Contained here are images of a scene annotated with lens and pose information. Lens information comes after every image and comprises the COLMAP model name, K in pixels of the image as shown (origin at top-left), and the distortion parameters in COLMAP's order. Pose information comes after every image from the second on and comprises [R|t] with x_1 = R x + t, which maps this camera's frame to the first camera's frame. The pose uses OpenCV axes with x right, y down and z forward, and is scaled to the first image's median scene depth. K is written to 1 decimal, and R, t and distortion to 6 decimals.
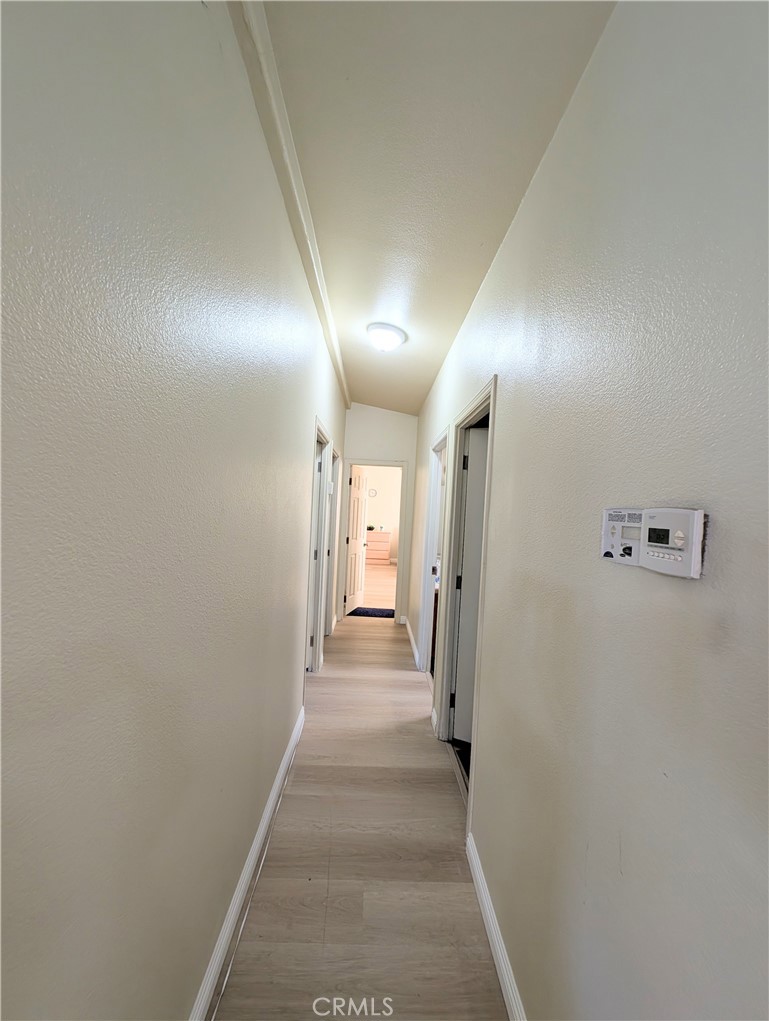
lens RADIAL K [[383.4, 0, 384.5], [0, 383.4, 510.5], [0, 0, 1]] dist [-0.008601, -0.000082]
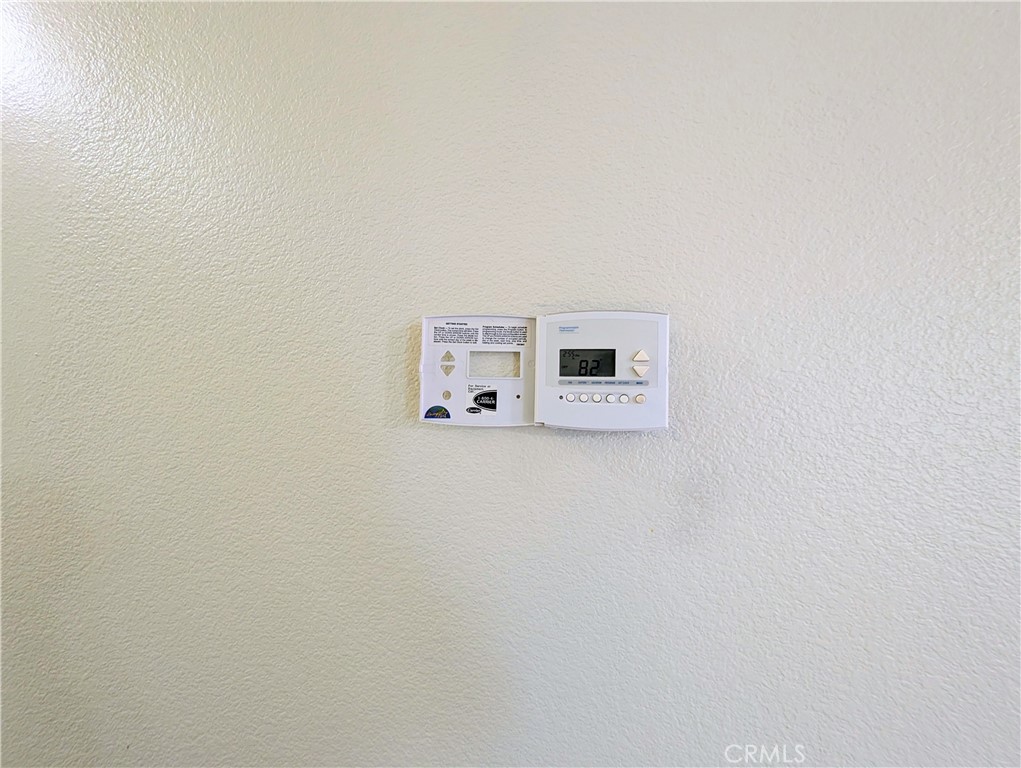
lens RADIAL K [[383.4, 0, 510.5], [0, 383.4, 384.0], [0, 0, 1]] dist [-0.008601, -0.000082]
pose [[0.203694, -0.017908, 0.978871, 0.145483], [-0.000832, 0.999829, 0.018464, 0.074508], [-0.979034, -0.004575, 0.203644, 0.857821]]
